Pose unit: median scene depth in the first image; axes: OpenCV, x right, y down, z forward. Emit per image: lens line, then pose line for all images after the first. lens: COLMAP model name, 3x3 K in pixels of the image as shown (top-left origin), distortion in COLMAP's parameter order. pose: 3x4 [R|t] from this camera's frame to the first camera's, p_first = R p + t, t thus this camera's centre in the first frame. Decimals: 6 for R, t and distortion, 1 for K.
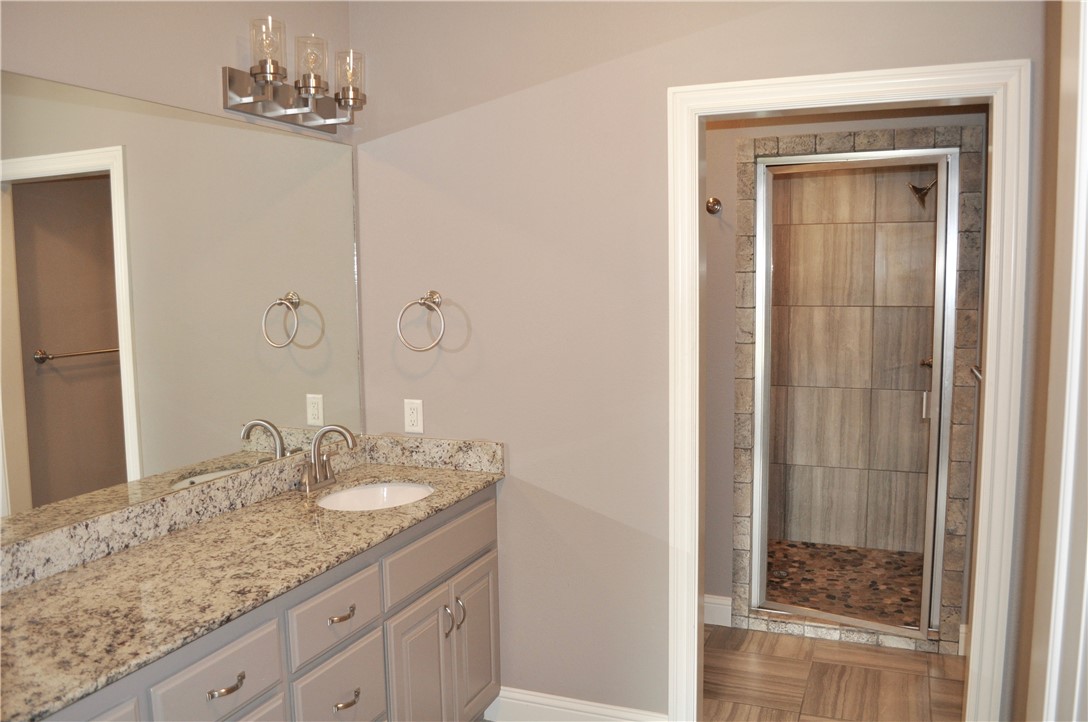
lens RADIAL K [[854.1, 0, 546.7], [0, 854.1, 363.9], [0, 0, 1]] dist [-0.080053, 0.007503]
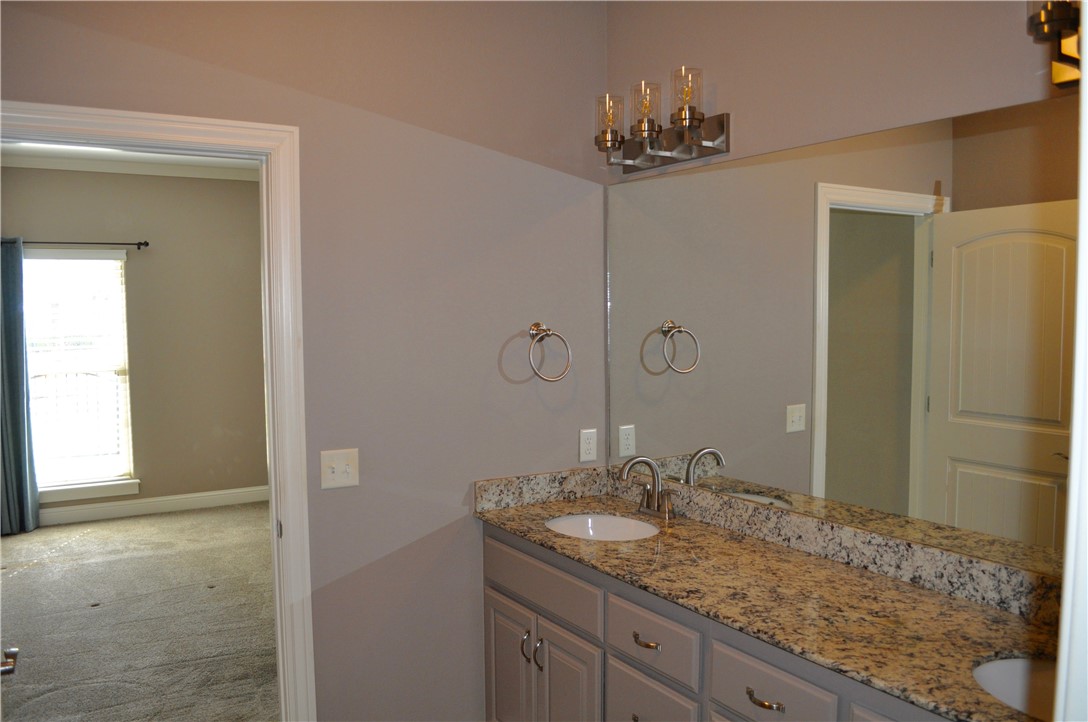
lens RADIAL K [[854.1, 0, 541.5], [0, 854.1, 360.1], [0, 0, 1]] dist [-0.080053, 0.007503]
pose [[-0.580411, 0.074173, -0.810939, 0.597459], [-0.066454, 0.988207, 0.137950, -0.164812], [0.811608, 0.133958, -0.568637, 1.298303]]
